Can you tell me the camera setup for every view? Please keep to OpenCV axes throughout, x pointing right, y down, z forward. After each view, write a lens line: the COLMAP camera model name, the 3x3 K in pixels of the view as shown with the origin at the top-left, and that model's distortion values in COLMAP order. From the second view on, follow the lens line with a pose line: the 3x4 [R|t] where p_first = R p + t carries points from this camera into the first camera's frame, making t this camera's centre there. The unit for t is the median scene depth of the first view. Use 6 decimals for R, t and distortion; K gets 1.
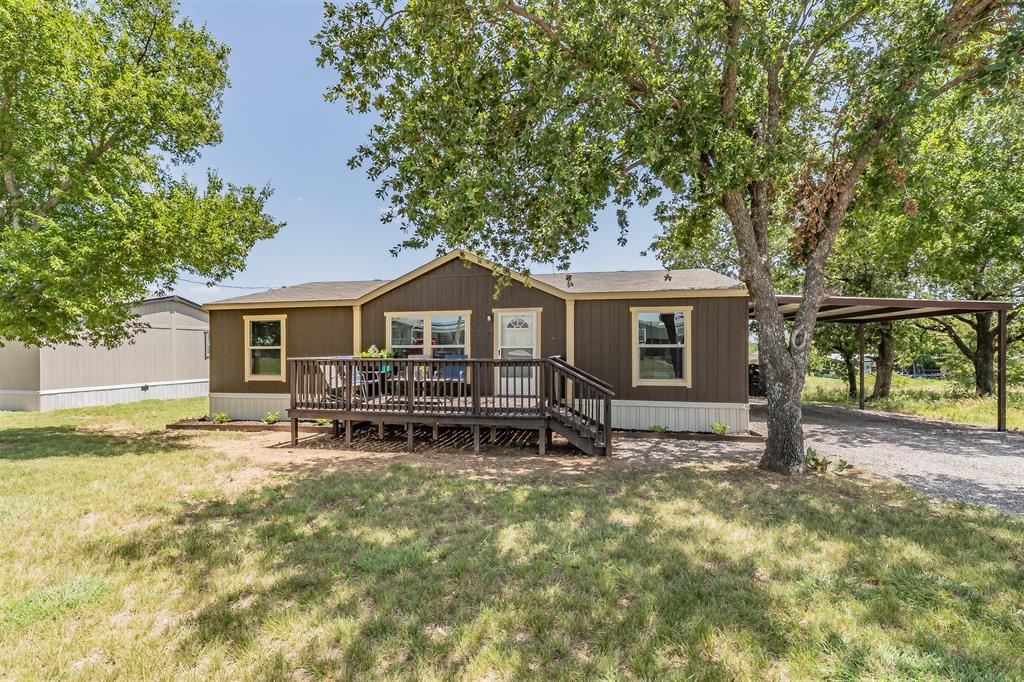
lens RADIAL K [[336.5, 0, 517.6], [0, 336.5, 349.5], [0, 0, 1]] dist [-0.000021, 0.000002]
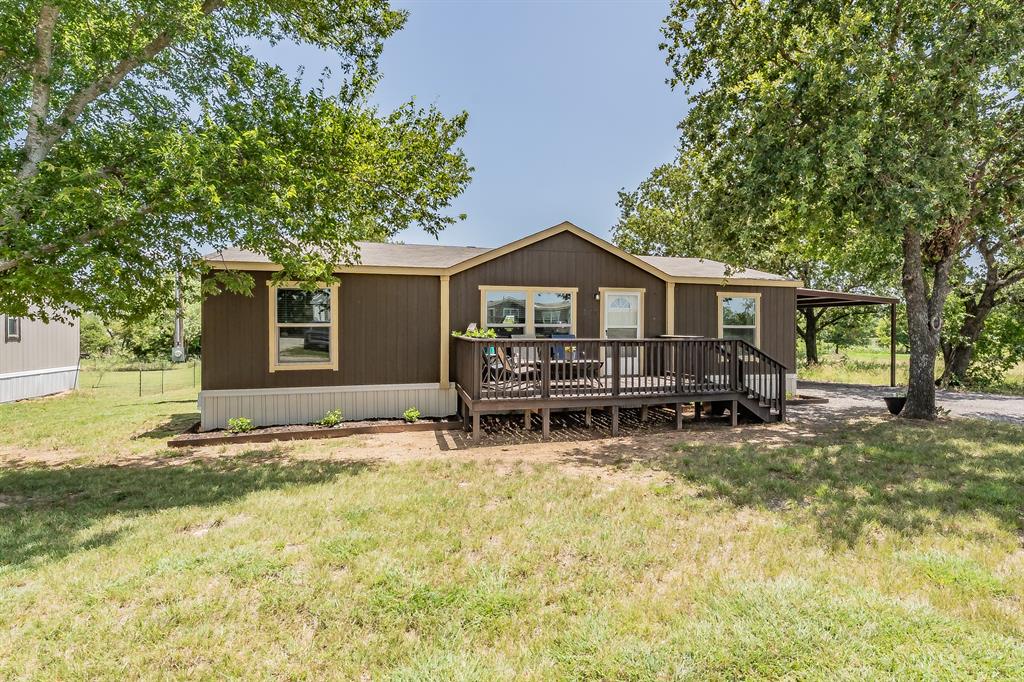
lens RADIAL K [[365.2, 0, 514.1], [0, 365.2, 335.7], [0, 0, 1]] dist [0.002561, -0.000151]
pose [[0.935555, -0.001923, 0.353176, -0.685616], [-0.003966, 0.999865, 0.015950, 0.002880], [-0.353159, -0.016323, 0.935421, 0.099329]]
